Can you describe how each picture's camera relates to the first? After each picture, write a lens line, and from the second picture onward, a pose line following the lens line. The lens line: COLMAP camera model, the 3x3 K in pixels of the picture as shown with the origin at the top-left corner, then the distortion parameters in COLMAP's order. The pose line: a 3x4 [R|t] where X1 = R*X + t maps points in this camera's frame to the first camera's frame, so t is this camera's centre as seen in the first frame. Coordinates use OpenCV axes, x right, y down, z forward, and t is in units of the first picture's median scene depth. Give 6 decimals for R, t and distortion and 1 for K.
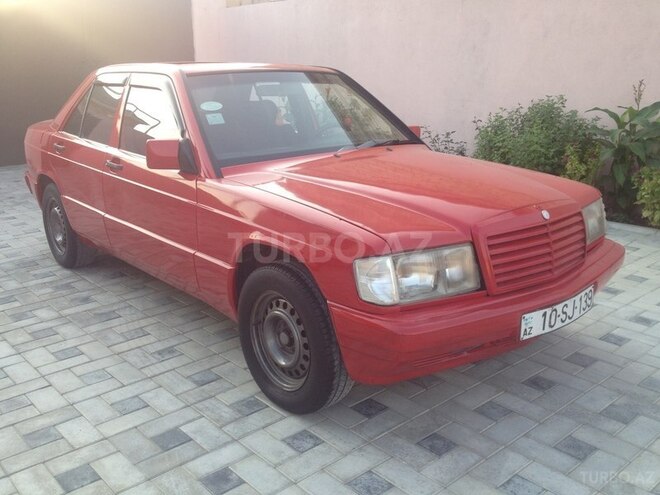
lens RADIAL K [[635.1, 0, 325.4], [0, 635.1, 243.7], [0, 0, 1]] dist [0.024535, 0.000000]
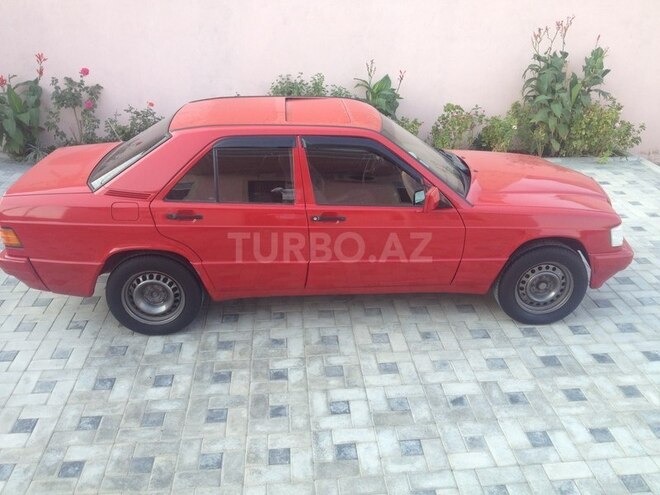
lens RADIAL K [[635.1, 0, 331.4], [0, 635.1, 247.9], [0, 0, 1]] dist [0.024535, 0.000000]
pose [[0.599655, -0.314899, 0.735699, -1.235164], [0.199814, 0.949125, 0.243386, -0.360981], [-0.774912, 0.001056, 0.632068, 0.264110]]
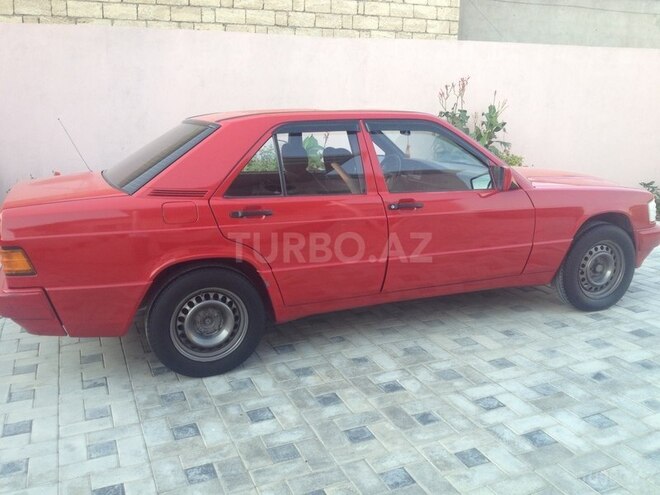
lens RADIAL K [[635.1, 0, 334.7], [0, 635.1, 246.3], [0, 0, 1]] dist [0.024535, 0.000000]
pose [[0.320829, -0.205452, 0.924586, -1.385300], [0.260750, 0.957627, 0.122315, -0.221828], [-0.910537, 0.201844, 0.360806, 0.761893]]
